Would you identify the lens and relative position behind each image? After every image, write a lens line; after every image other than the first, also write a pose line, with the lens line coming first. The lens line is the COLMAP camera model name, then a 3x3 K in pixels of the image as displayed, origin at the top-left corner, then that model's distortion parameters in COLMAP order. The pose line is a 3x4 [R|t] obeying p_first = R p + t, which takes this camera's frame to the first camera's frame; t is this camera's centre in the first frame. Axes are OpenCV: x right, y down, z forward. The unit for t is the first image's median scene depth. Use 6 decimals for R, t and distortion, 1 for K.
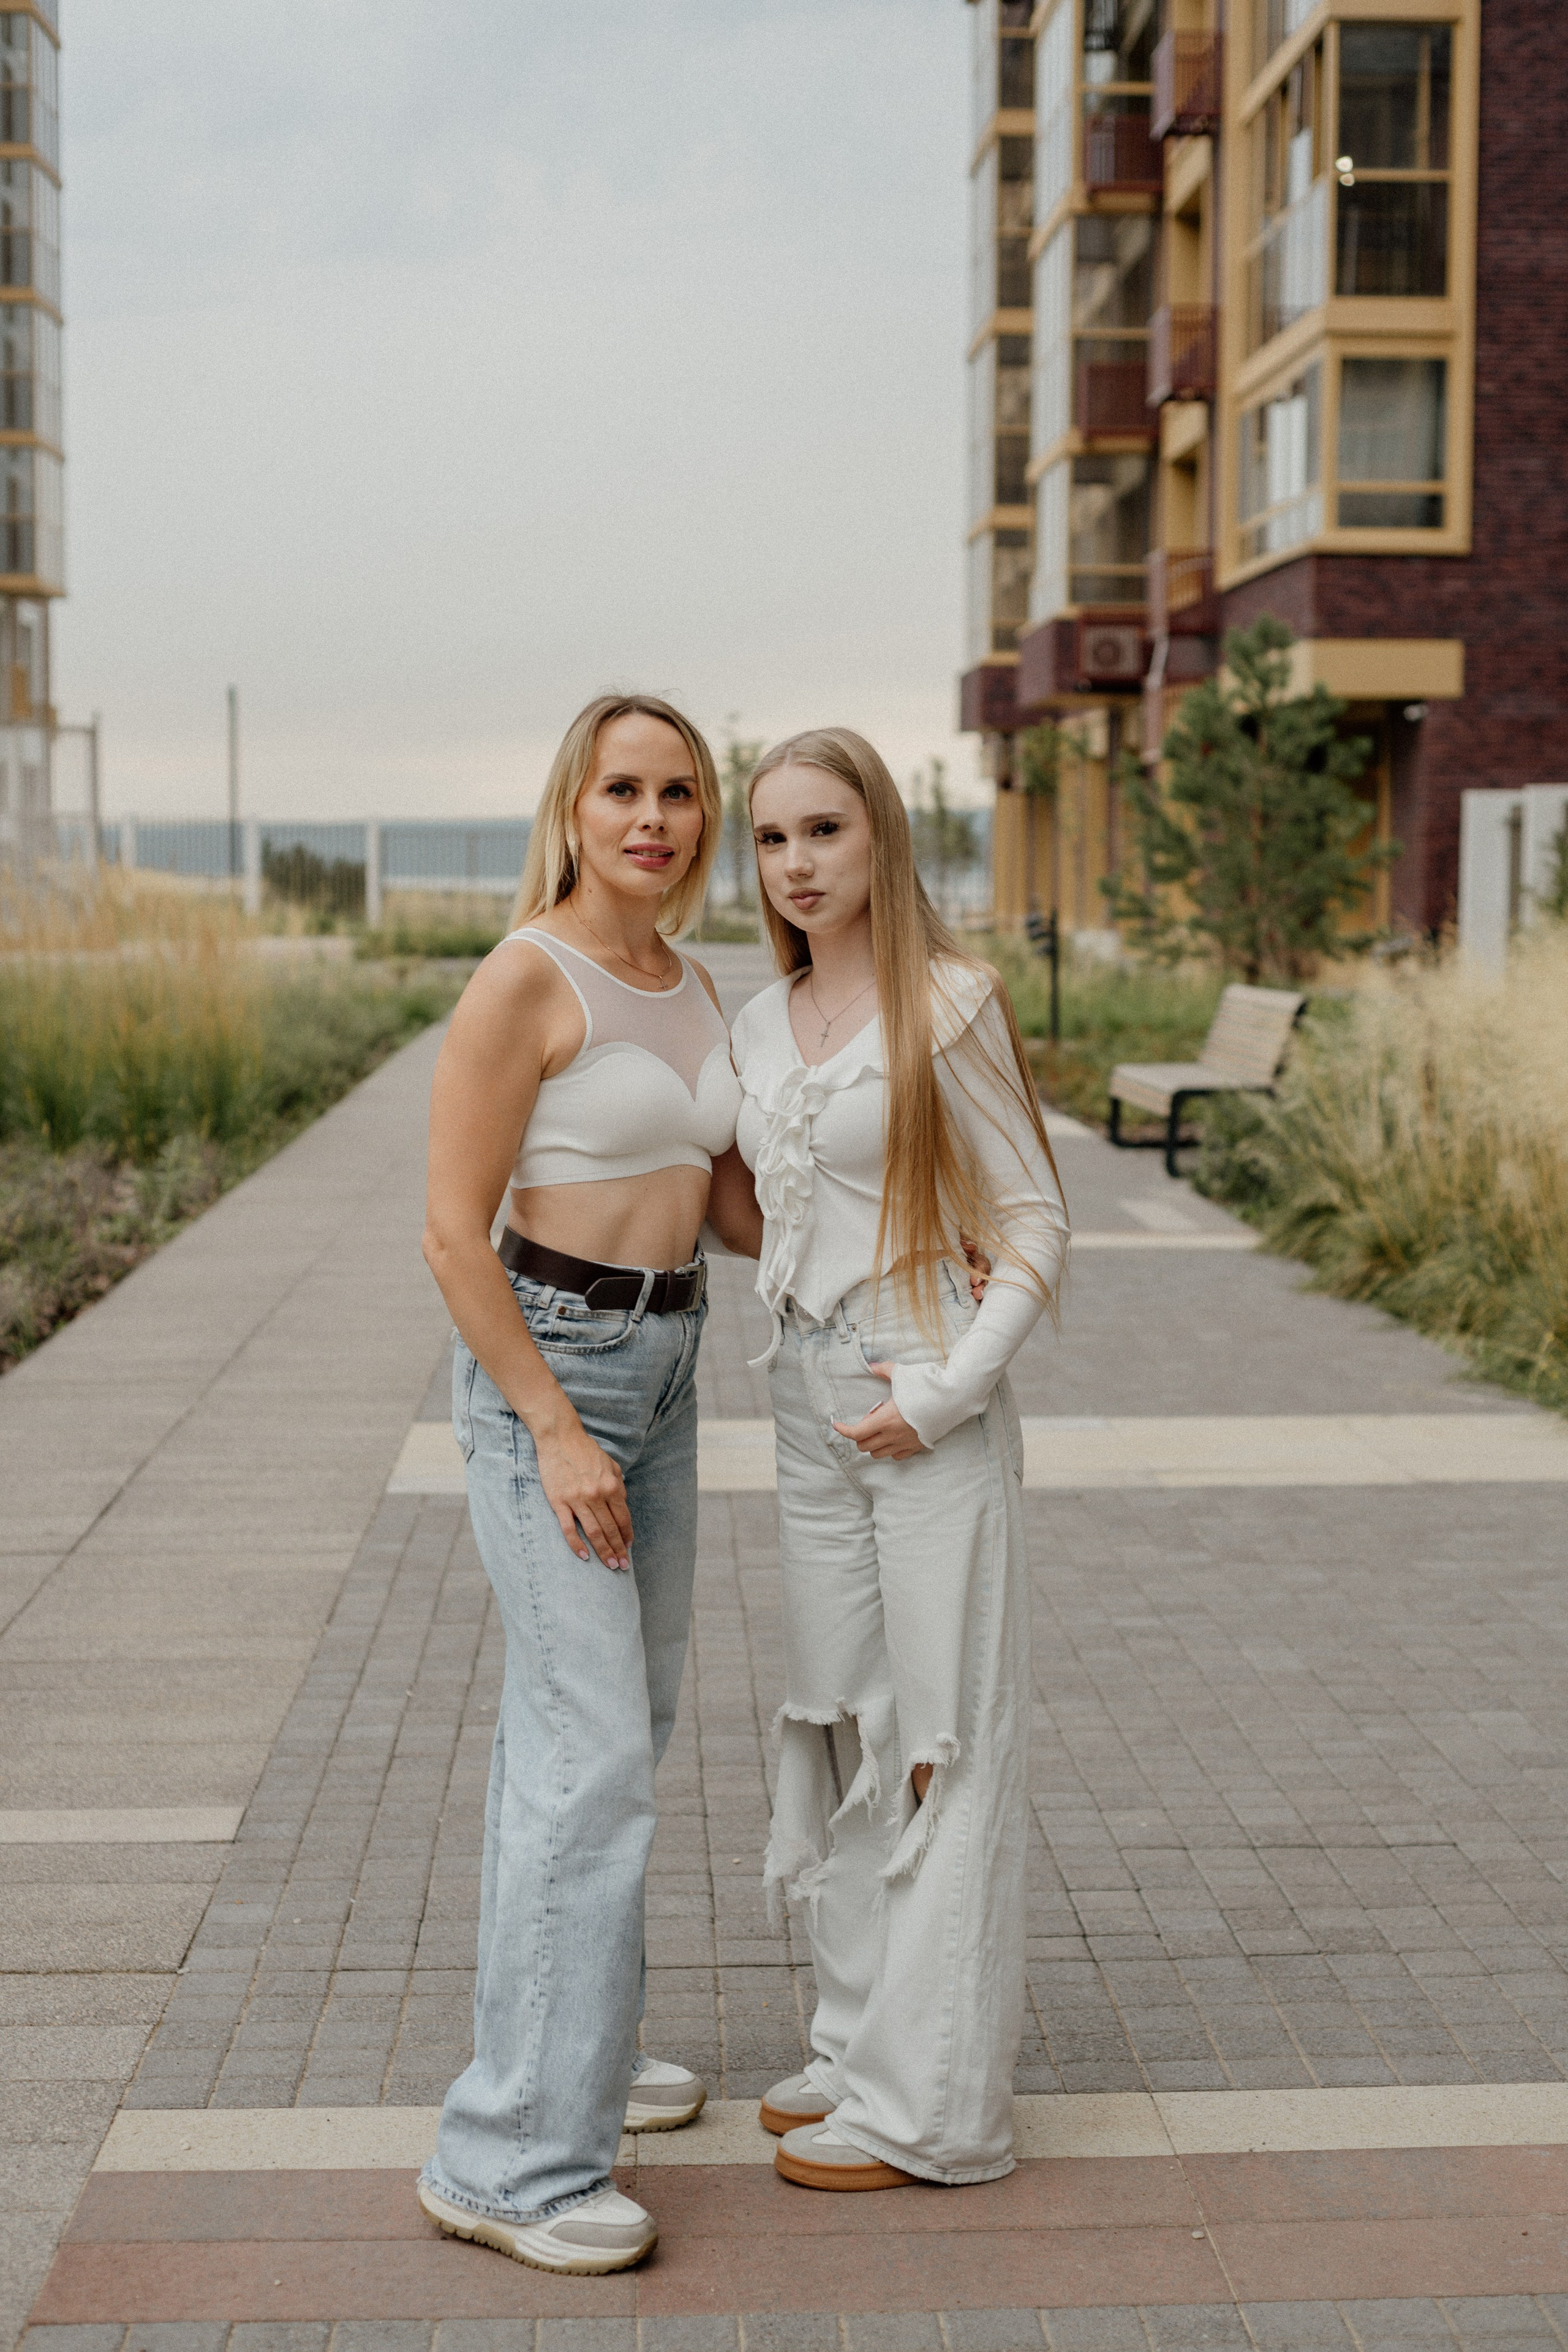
lens RADIAL K [[3493.3, 0, 784.0], [0, 3493.3, 1176.0], [0, 0, 1]] dist [-0.068432, 0.106400]
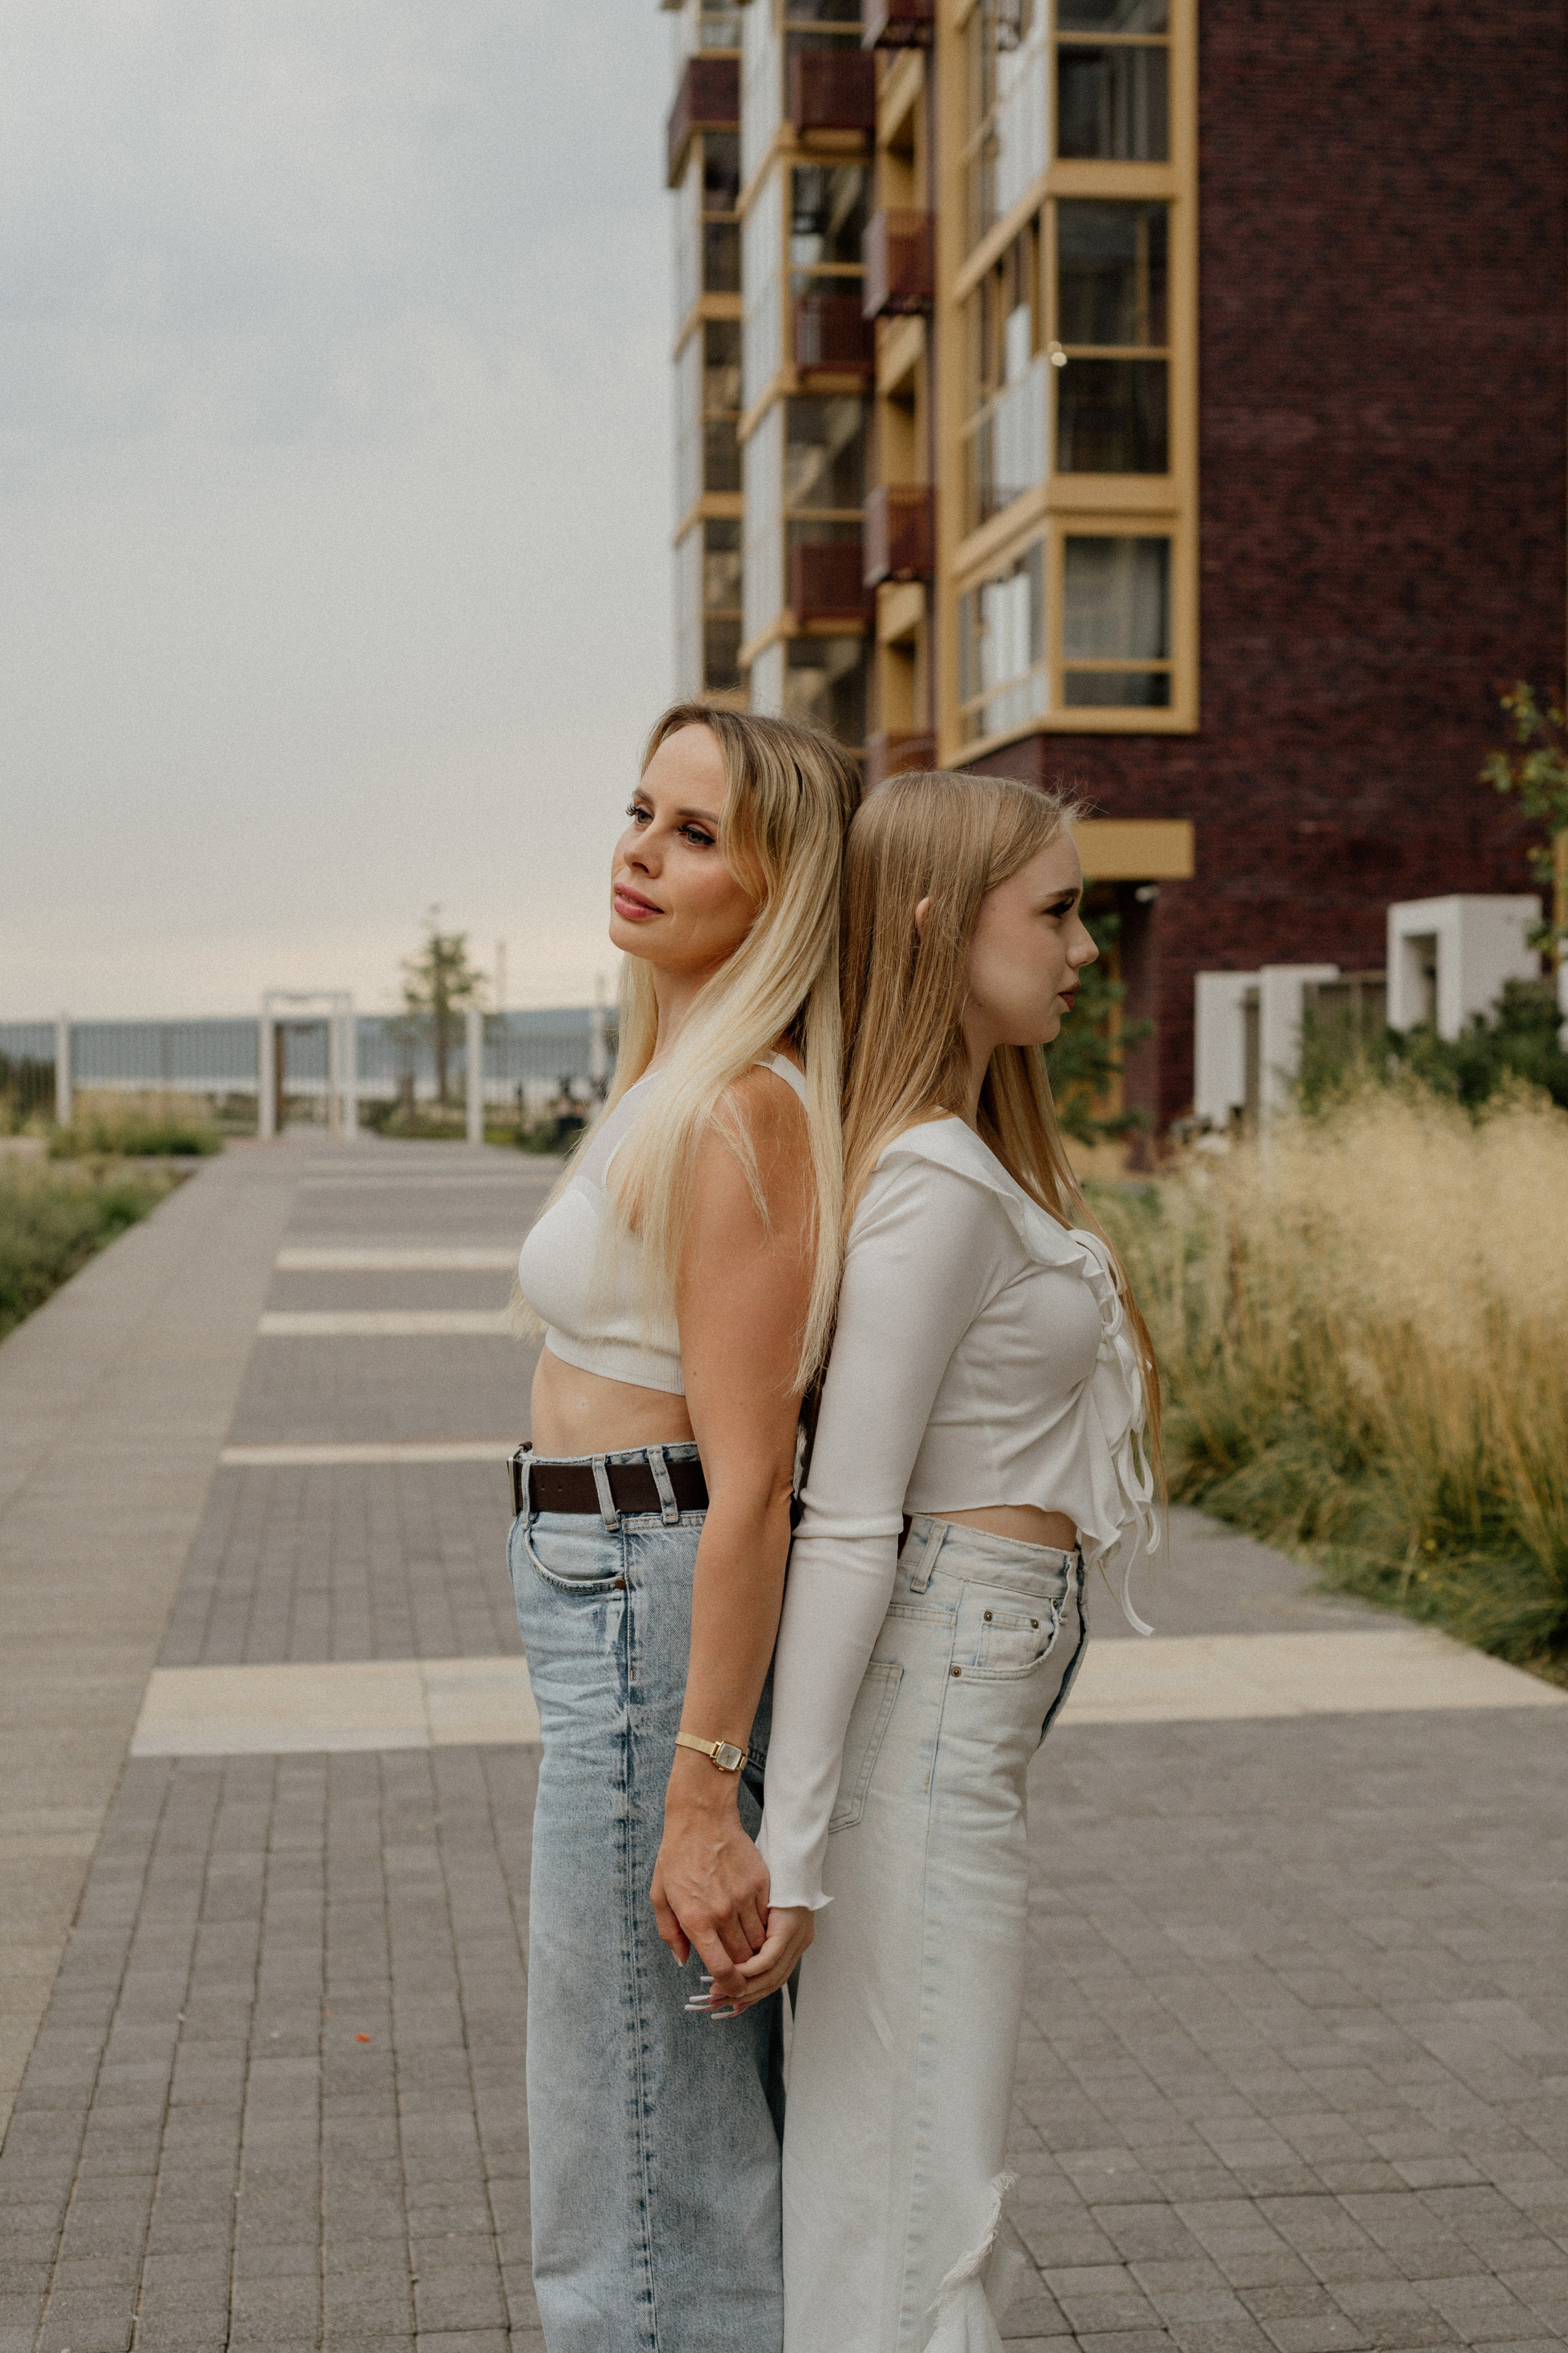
lens RADIAL K [[3475.1, 0, 751.9], [0, 3475.1, 1142.1], [0, 0, 1]] dist [-0.044202, 0.018424]
pose [[0.996532, -0.009893, 0.082616, -0.016684], [0.015456, 0.997636, -0.066959, -0.000061], [-0.081758, 0.068004, 0.994329, 0.071093]]
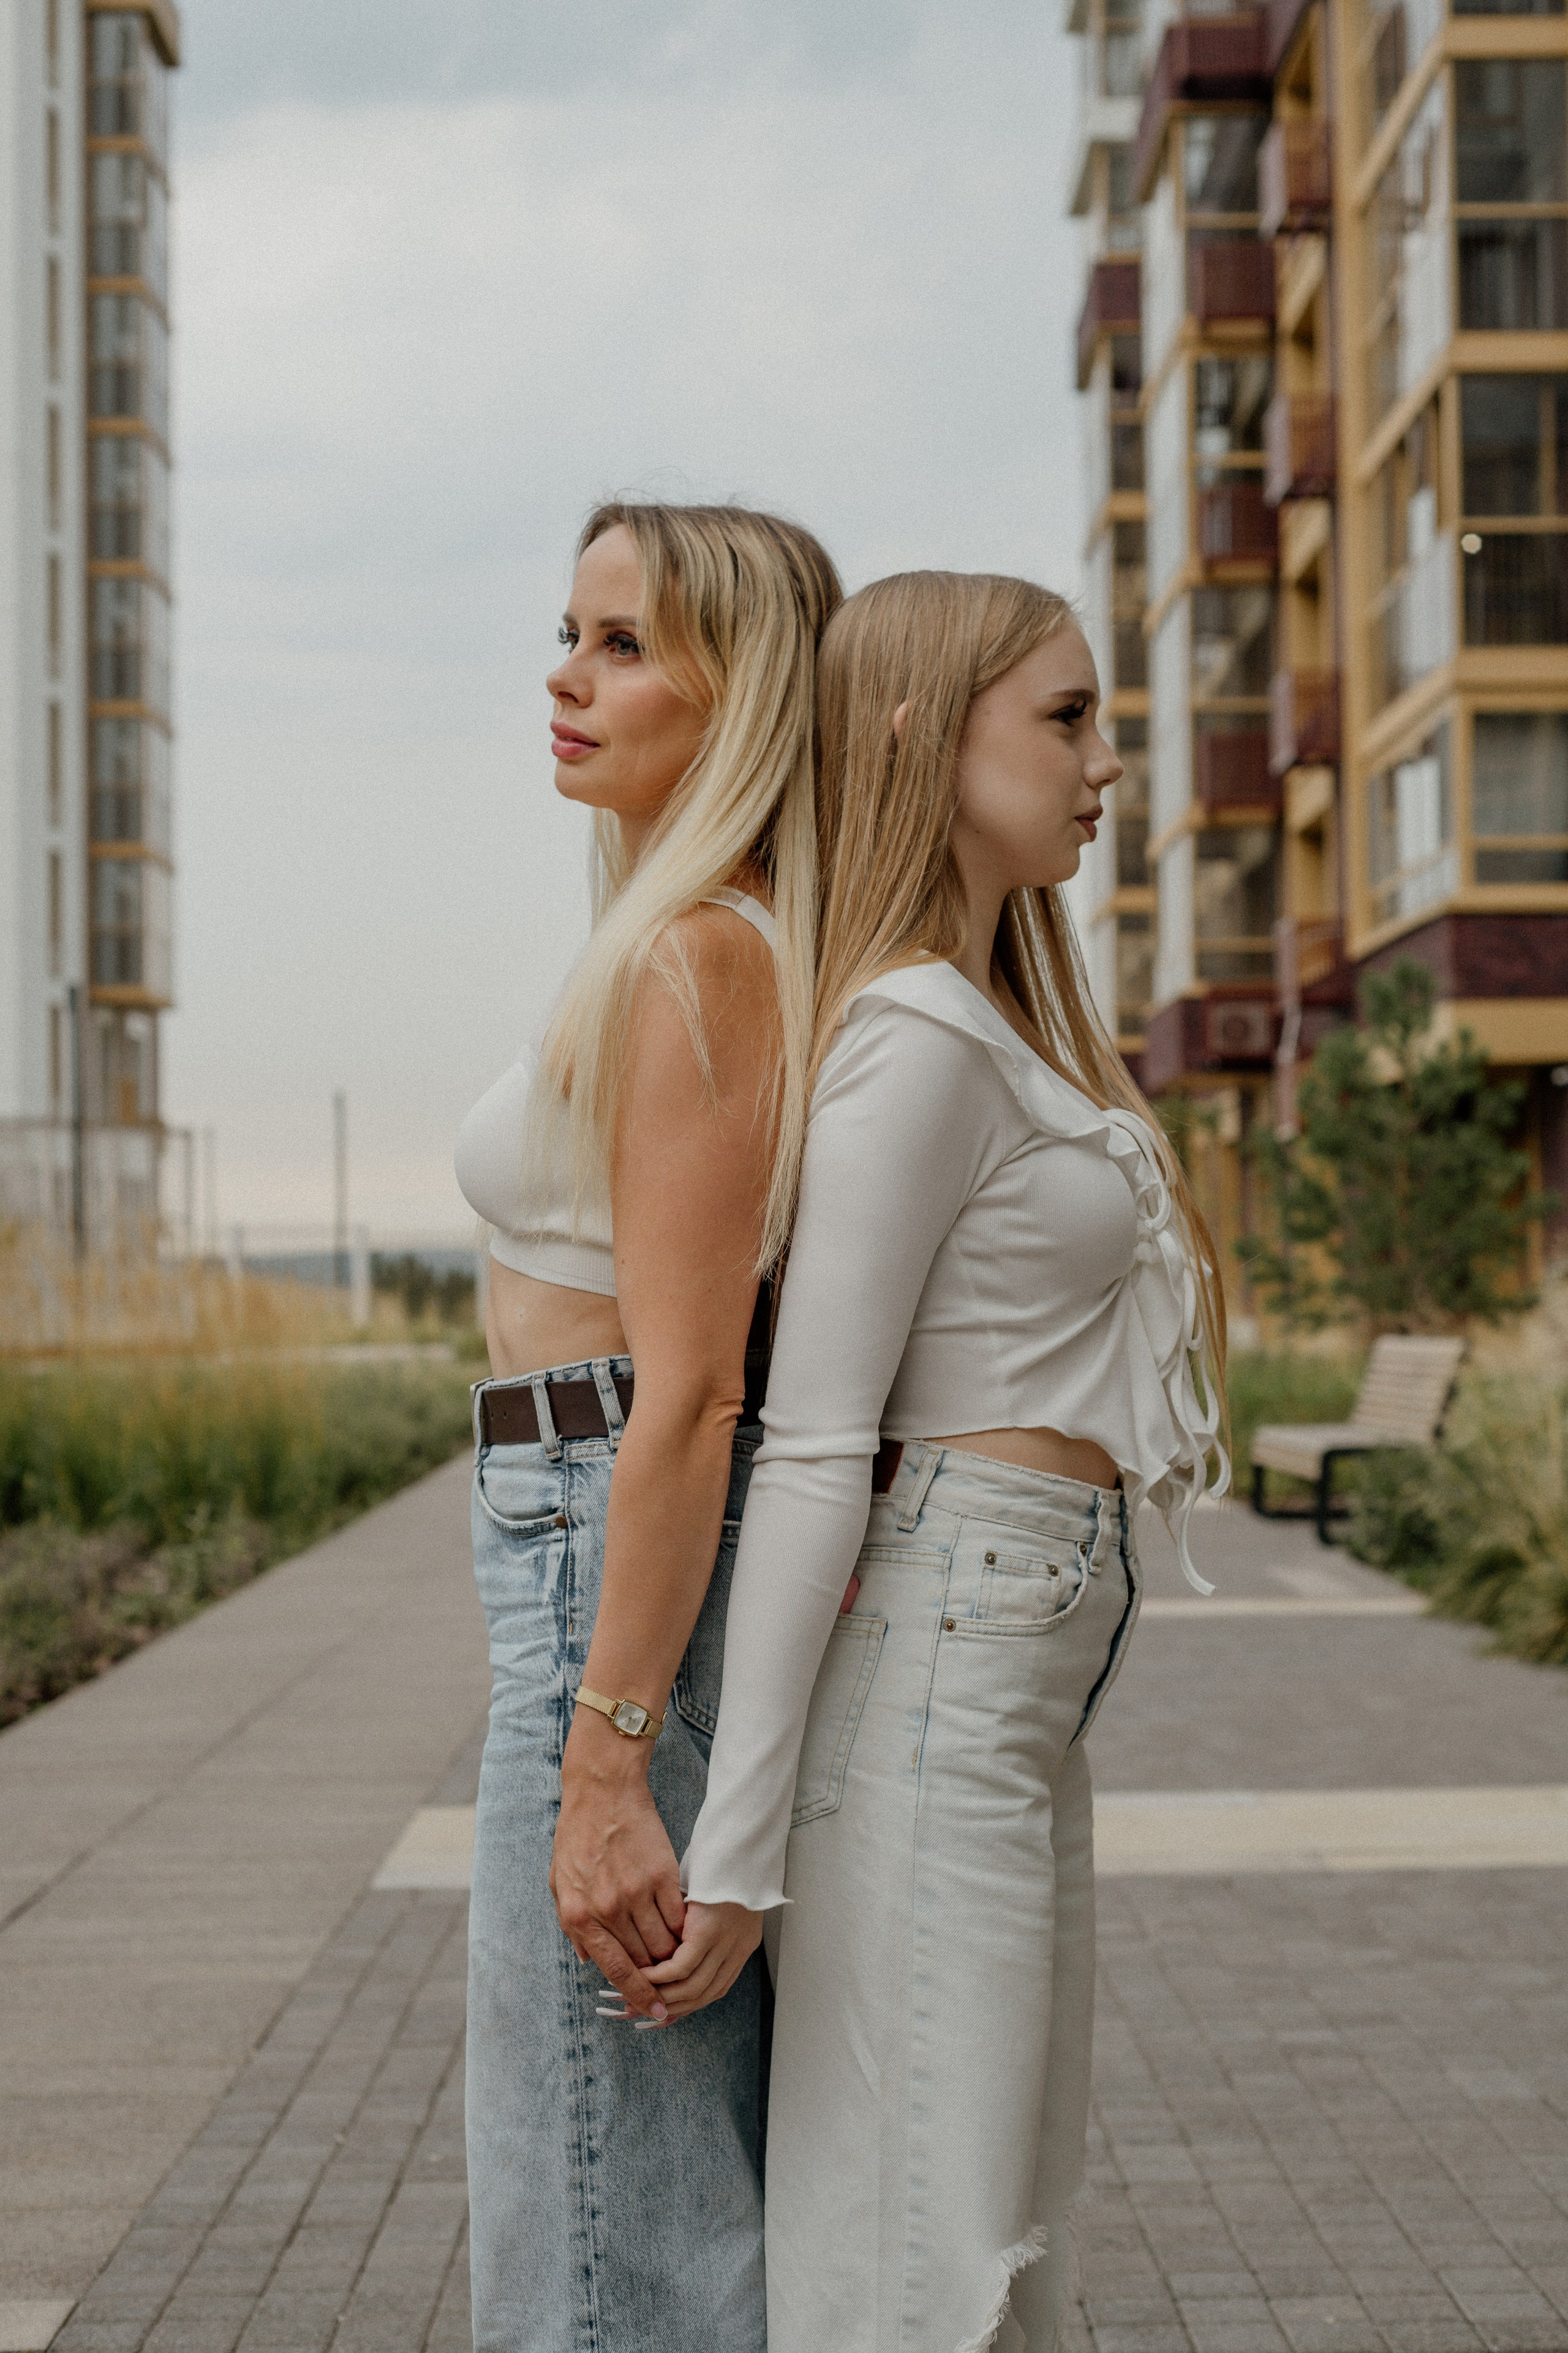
lens RADIAL K [[3454.4, 0, 784.0], [0, 3454.4, 1176.5], [0, 0, 1]] dist [-0.036091, 0.038909]
pose [[0.999046, -0.018493, -0.039574, 0.009204], [0.013352, 0.991884, -0.126444, 0.016132], [0.041591, 0.125795, 0.991184, 0.103090]]
